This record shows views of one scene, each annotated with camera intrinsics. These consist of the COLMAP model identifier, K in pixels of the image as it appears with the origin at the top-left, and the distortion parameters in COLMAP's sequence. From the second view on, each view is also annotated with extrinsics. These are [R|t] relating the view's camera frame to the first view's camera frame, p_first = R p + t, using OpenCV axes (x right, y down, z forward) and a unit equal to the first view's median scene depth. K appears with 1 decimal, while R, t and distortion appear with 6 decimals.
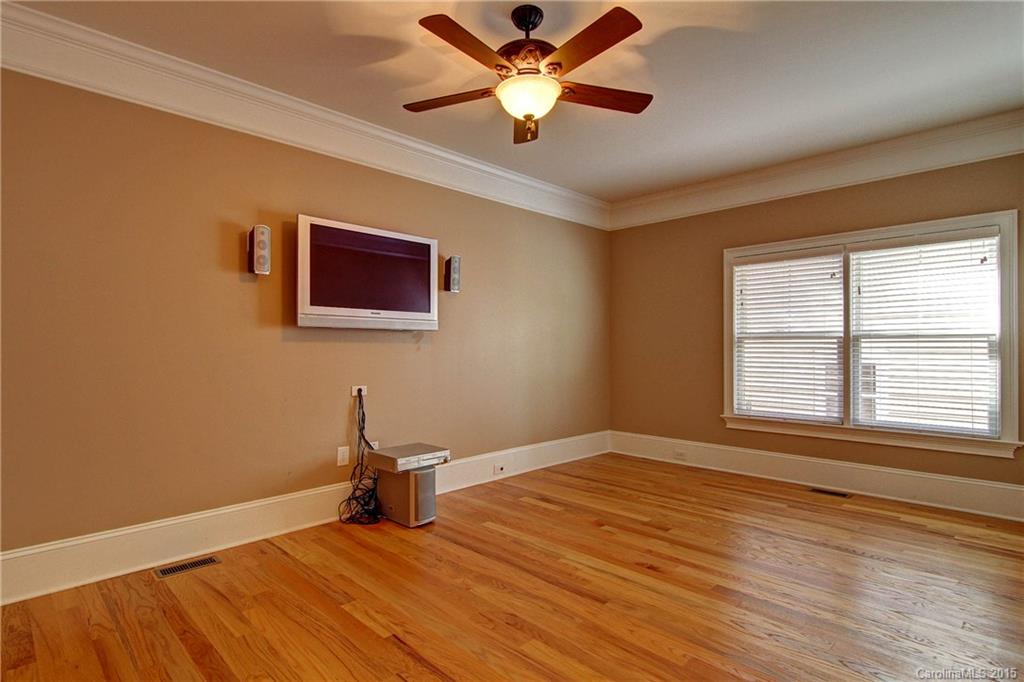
lens RADIAL K [[518.1, 0, 513.2], [0, 518.1, 348.4], [0, 0, 1]] dist [0.028767, -0.018986]
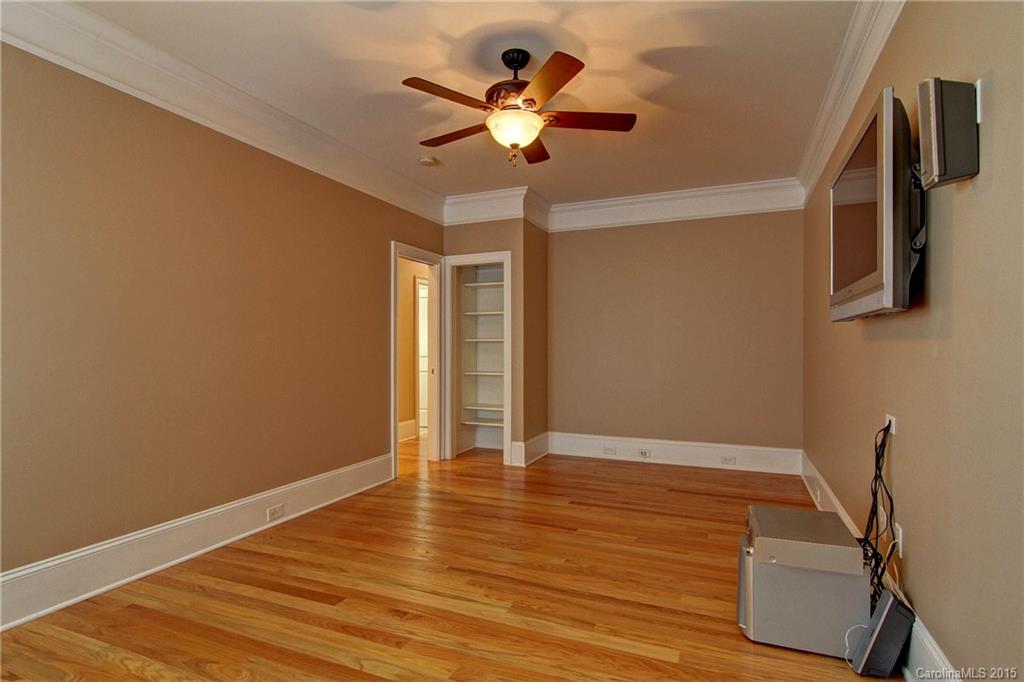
lens RADIAL K [[518.1, 0, 513.2], [0, 518.1, 348.4], [0, 0, 1]] dist [0.028767, -0.018986]
pose [[-0.928359, 0.001637, -0.371680, 0.420409], [0.001429, 0.999999, 0.000833, -0.003285], [0.371681, 0.000243, -0.928360, 1.889438]]
